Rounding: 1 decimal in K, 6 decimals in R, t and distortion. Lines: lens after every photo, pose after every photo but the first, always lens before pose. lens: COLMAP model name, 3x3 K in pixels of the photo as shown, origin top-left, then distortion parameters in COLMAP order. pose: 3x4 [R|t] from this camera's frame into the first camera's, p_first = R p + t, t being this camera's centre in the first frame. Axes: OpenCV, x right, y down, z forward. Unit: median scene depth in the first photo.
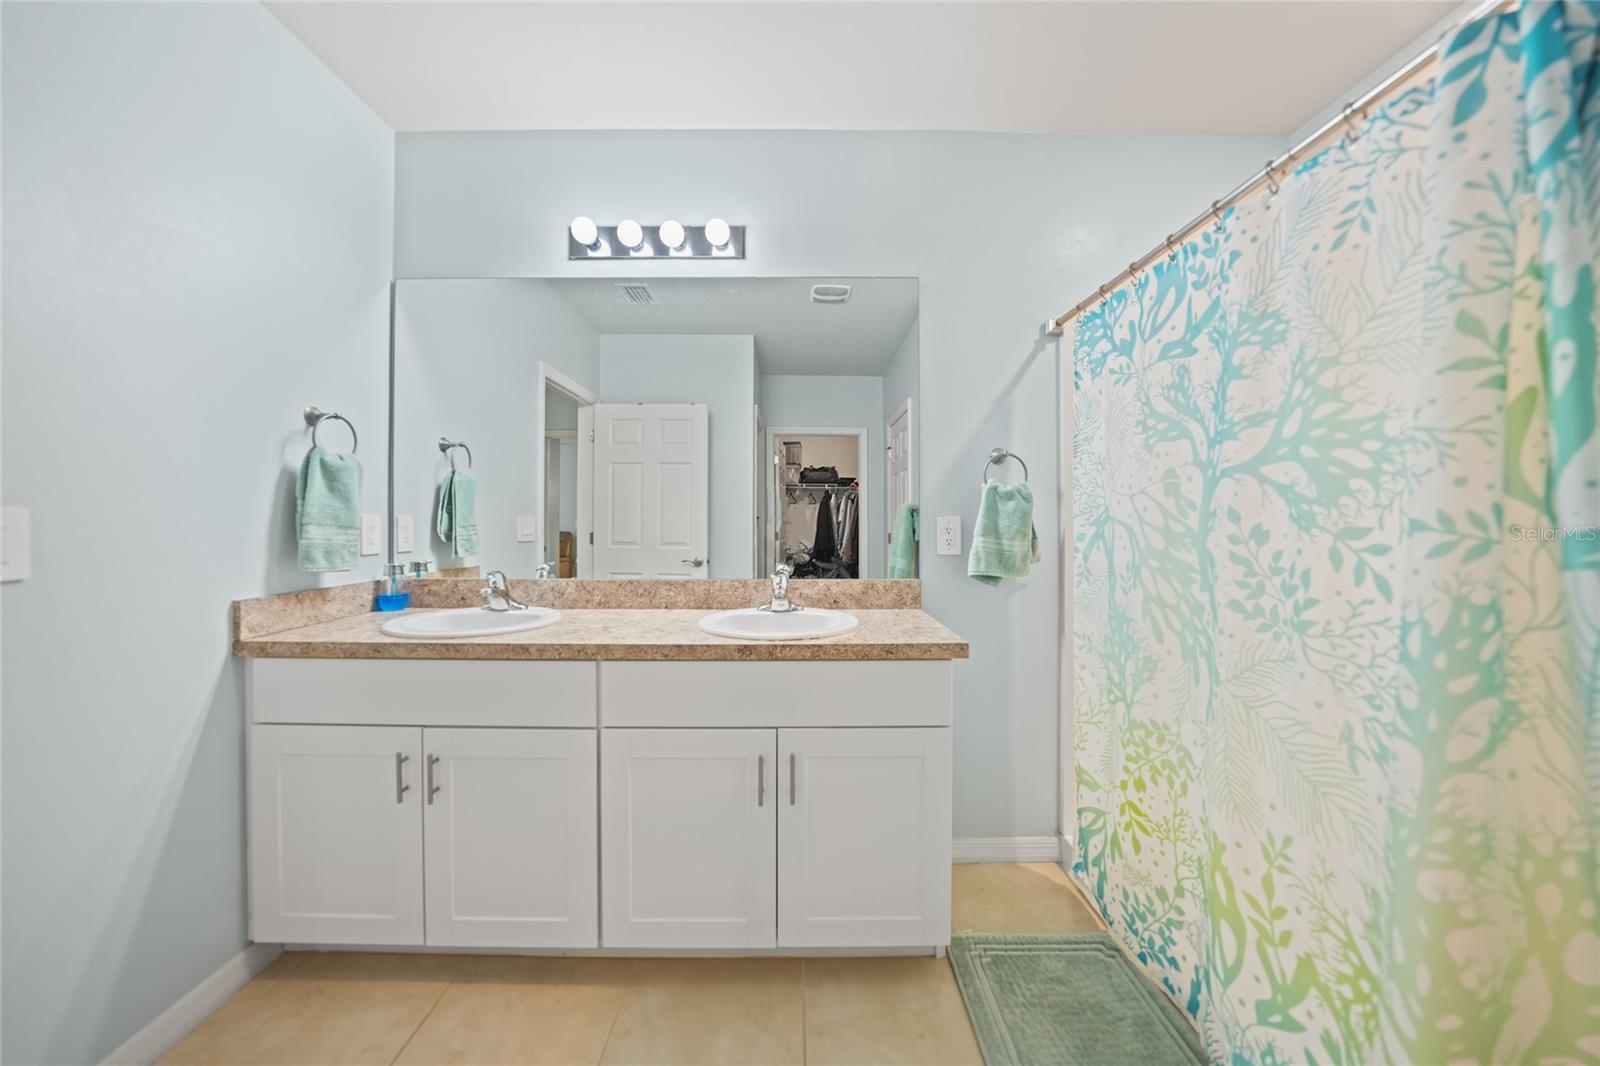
lens RADIAL K [[567.1, 0, 781.9], [0, 567.1, 519.6], [0, 0, 1]] dist [-0.015377, 0.000295]
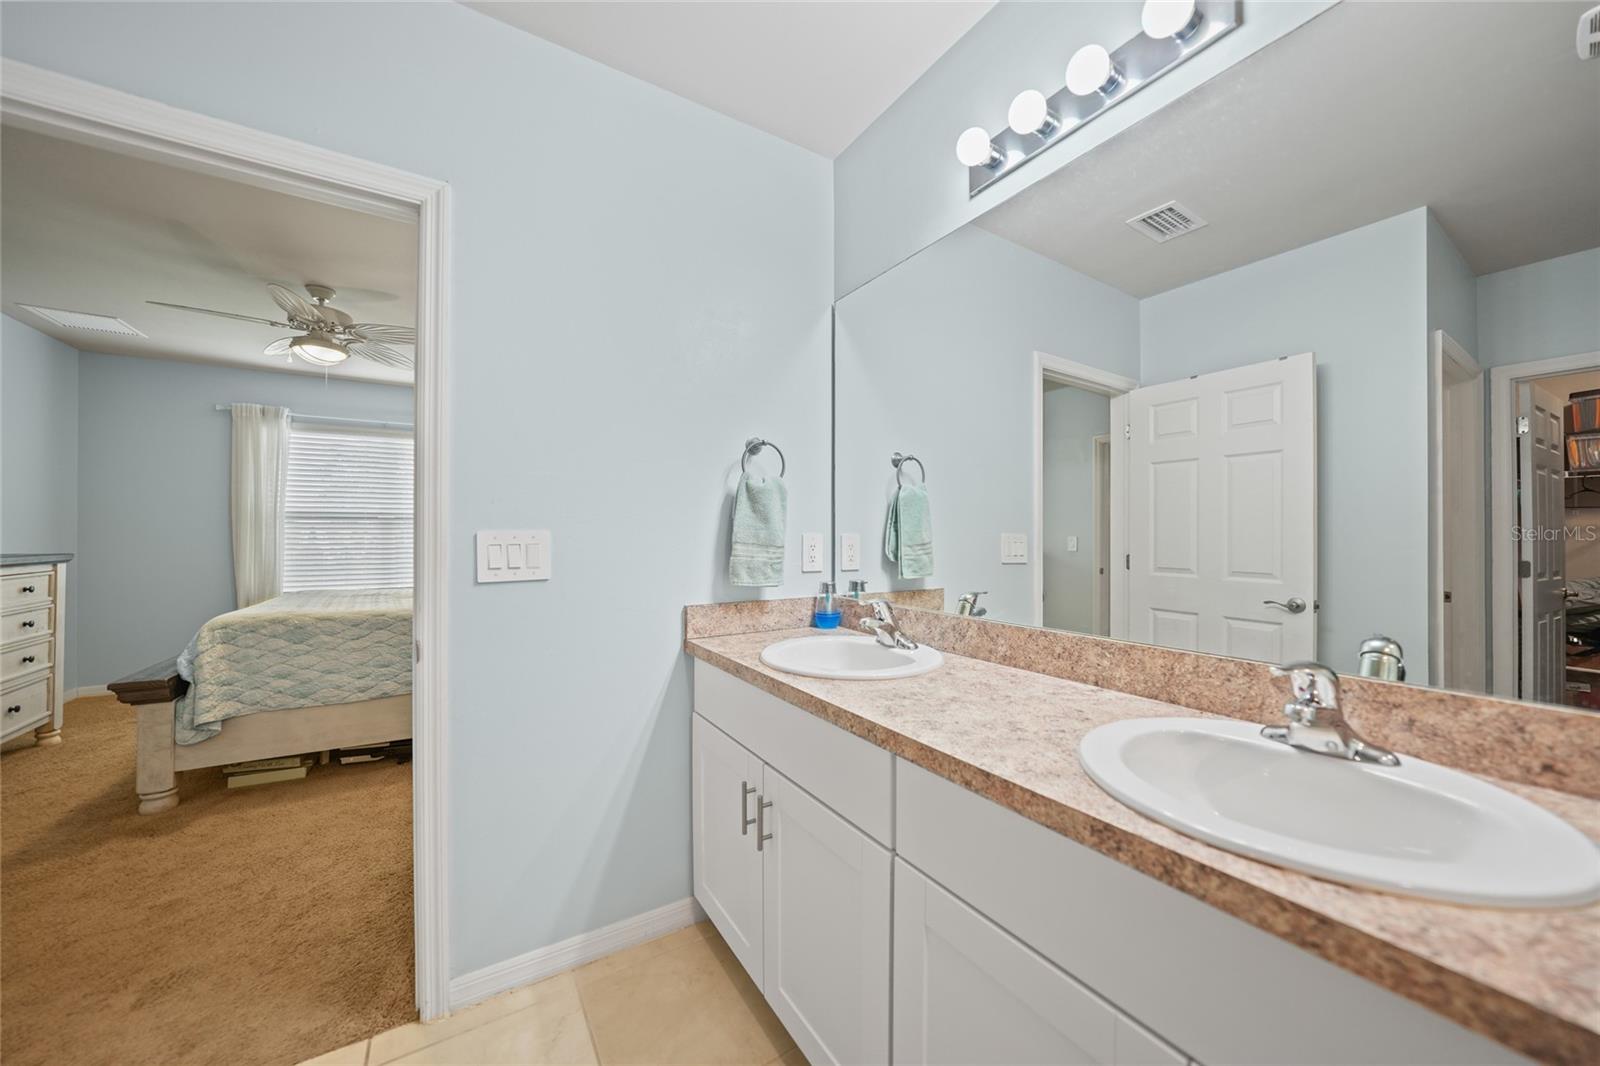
lens RADIAL K [[558.1, 0, 800.0], [0, 558.1, 533.0], [0, 0, 1]] dist [-0.029620, 0.006889]
pose [[0.547218, -0.004405, -0.836979, 0.162751], [-0.000908, 0.999982, -0.005857, -0.004676], [0.836990, 0.003965, 0.547204, 0.547850]]
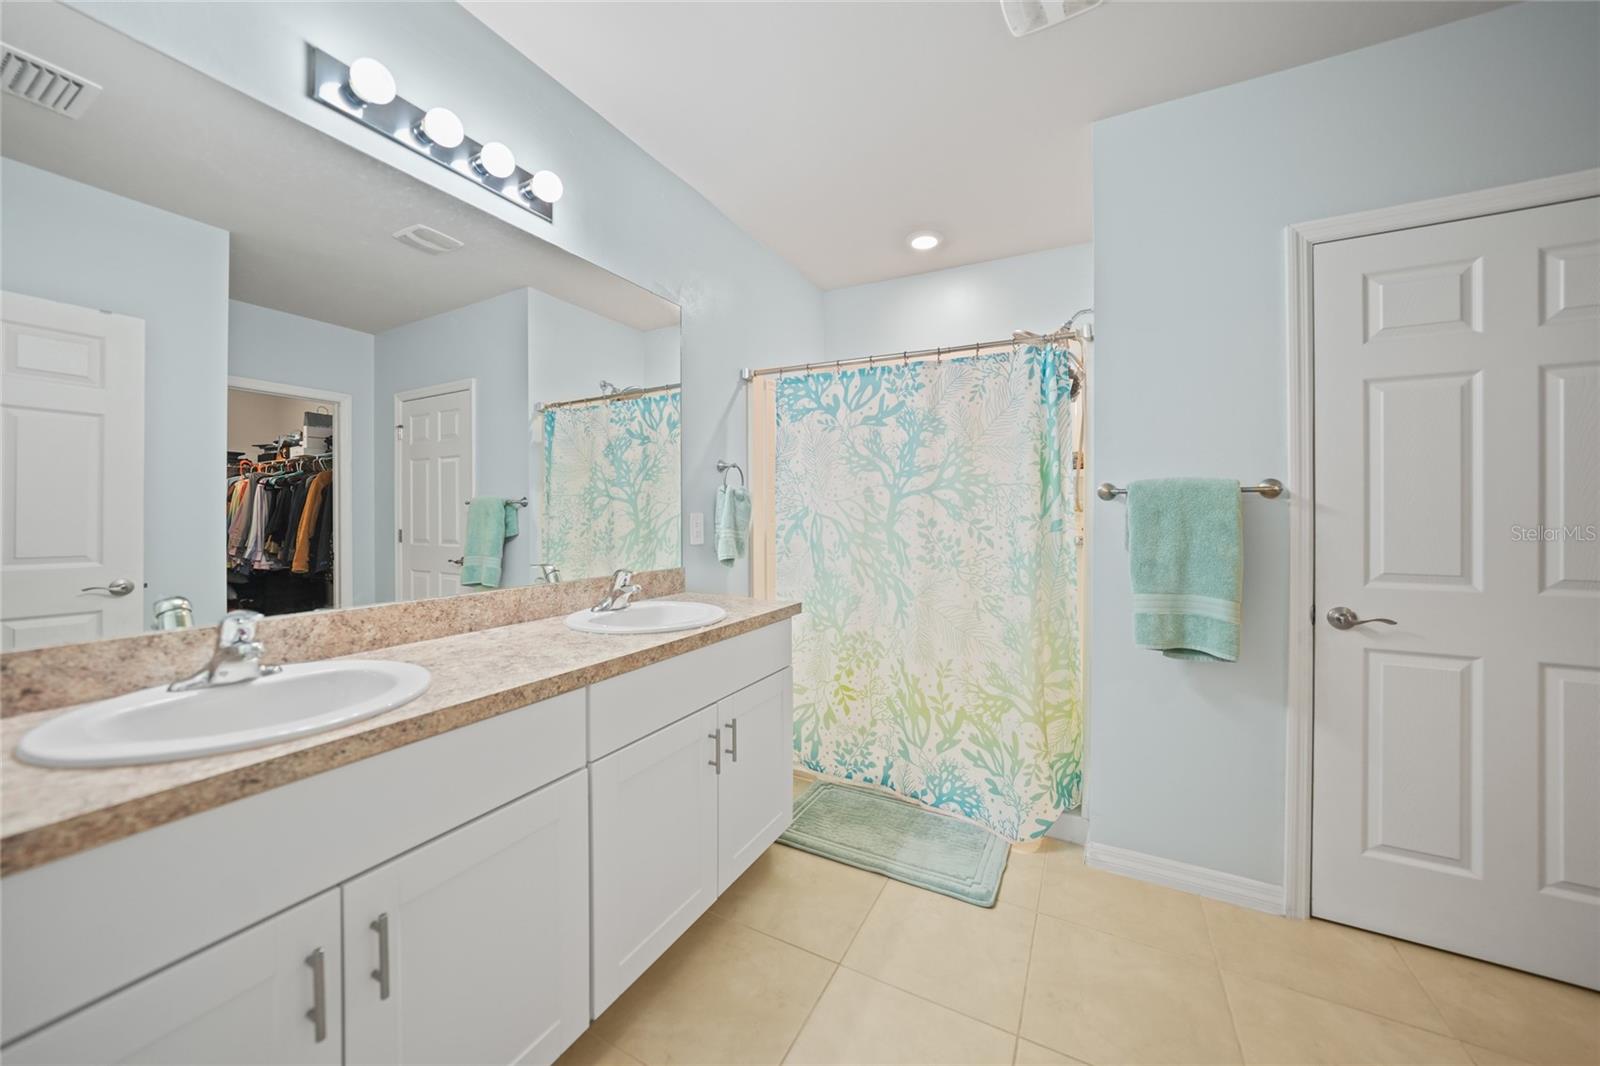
lens RADIAL K [[579.8, 0, 801.7], [0, 579.8, 512.8], [0, 0, 1]] dist [-0.011226, 0.000033]
pose [[0.453307, 0.002084, 0.891352, -0.945196], [-0.001550, 0.999998, -0.001550, -0.005220], [-0.891353, -0.000679, 0.453309, 0.327392]]
